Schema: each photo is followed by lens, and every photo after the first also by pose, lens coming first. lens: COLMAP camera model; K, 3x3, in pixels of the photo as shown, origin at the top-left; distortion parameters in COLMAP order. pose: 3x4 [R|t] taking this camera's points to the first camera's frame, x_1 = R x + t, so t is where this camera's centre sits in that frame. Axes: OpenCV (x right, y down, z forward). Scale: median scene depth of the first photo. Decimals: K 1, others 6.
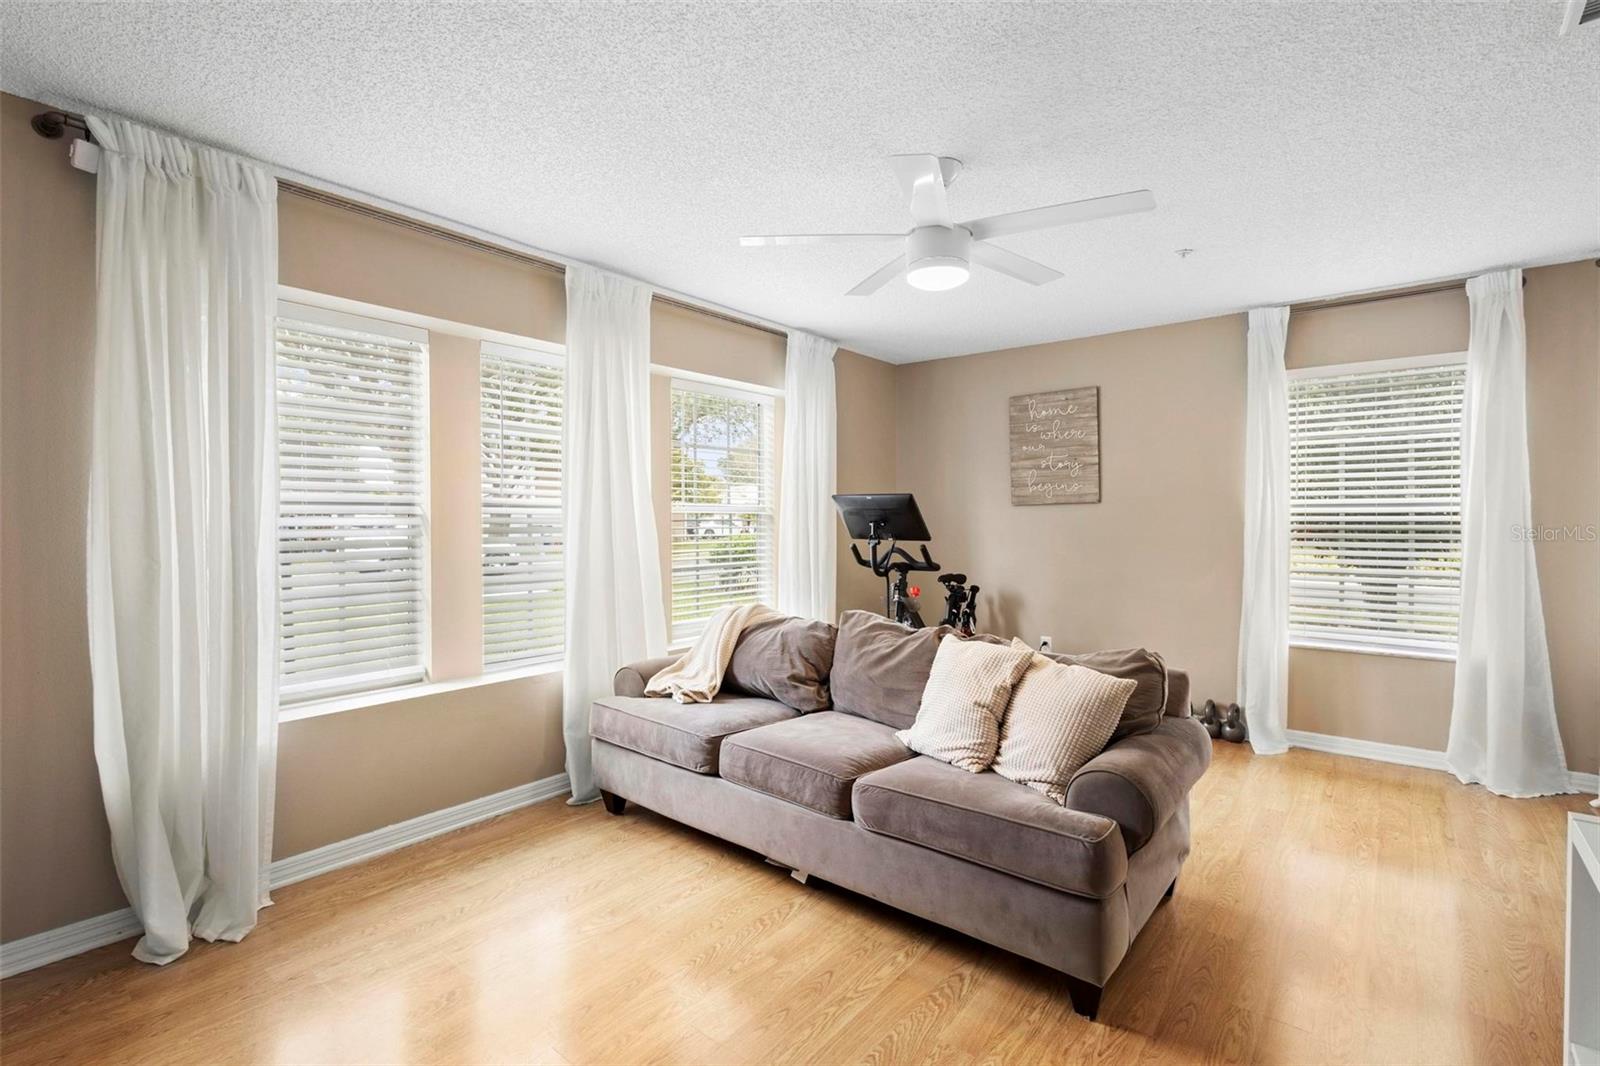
lens RADIAL K [[738.8, 0, 804.1], [0, 738.8, 523.6], [0, 0, 1]] dist [0.007719, -0.001030]
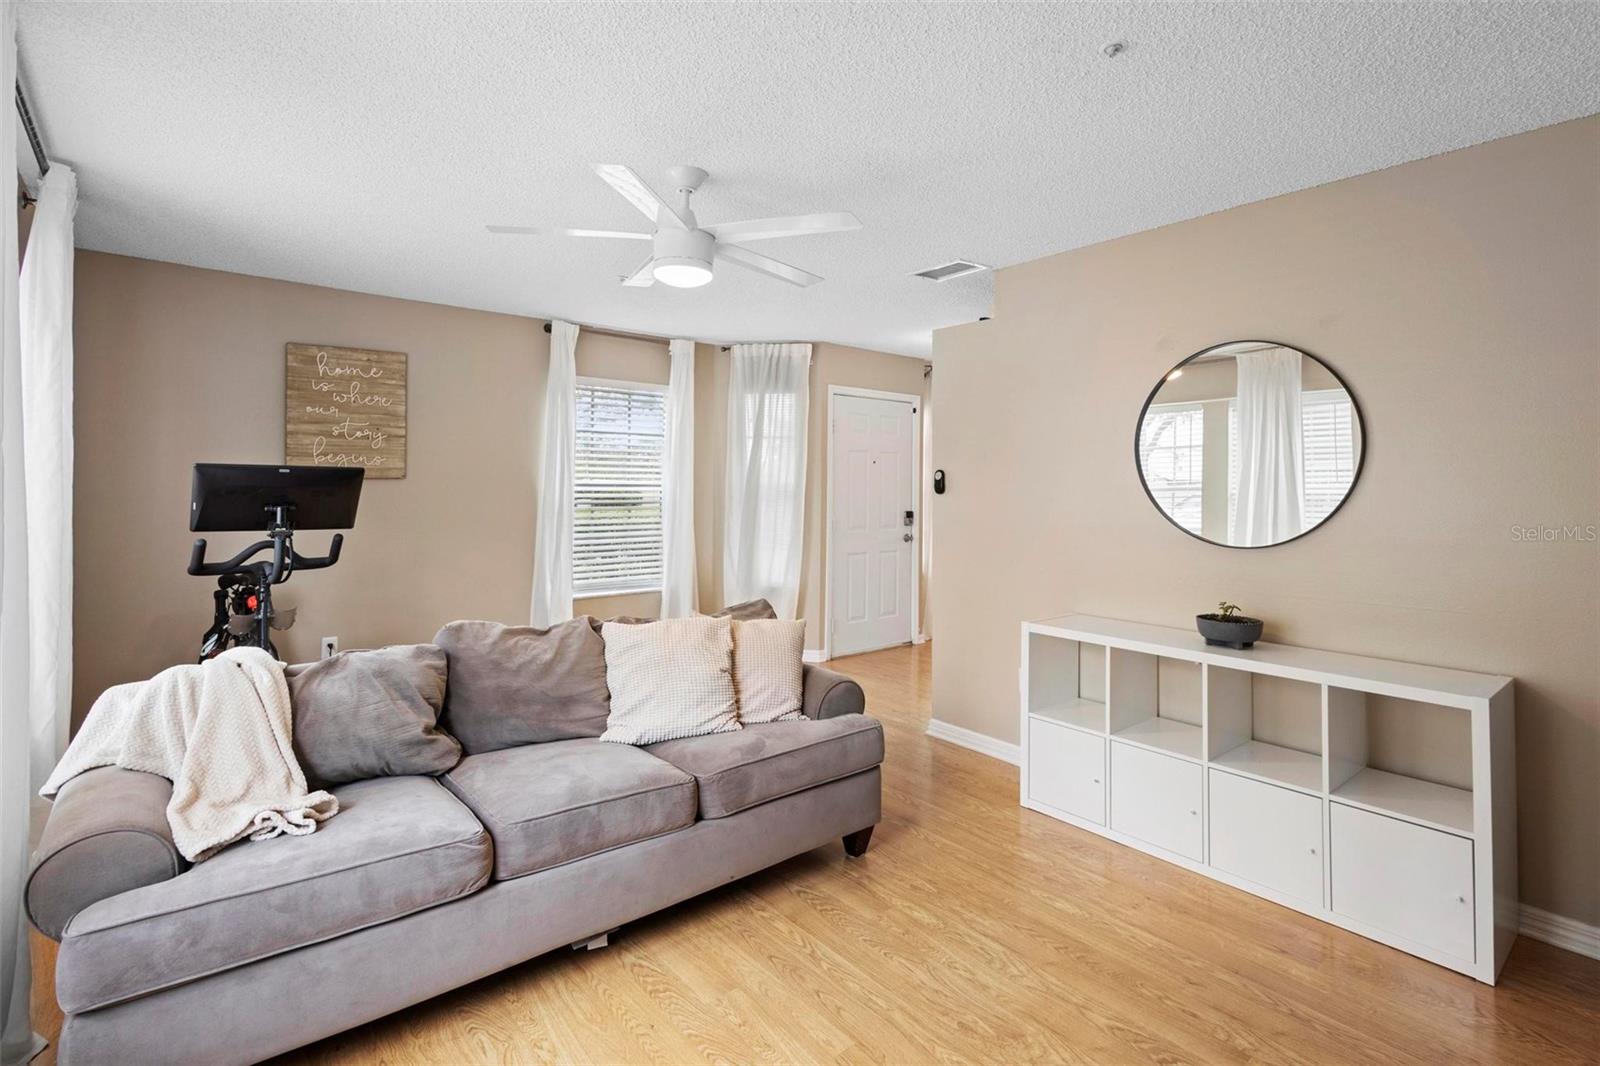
lens RADIAL K [[759.4, 0, 797.3], [0, 759.4, 459.7], [0, 0, 1]] dist [0.001641, -0.000285]
pose [[0.193817, 0.038687, 0.980275, -0.588328], [0.000038, 0.999222, -0.039442, -0.019049], [-0.981038, 0.007681, 0.193665, 0.445104]]
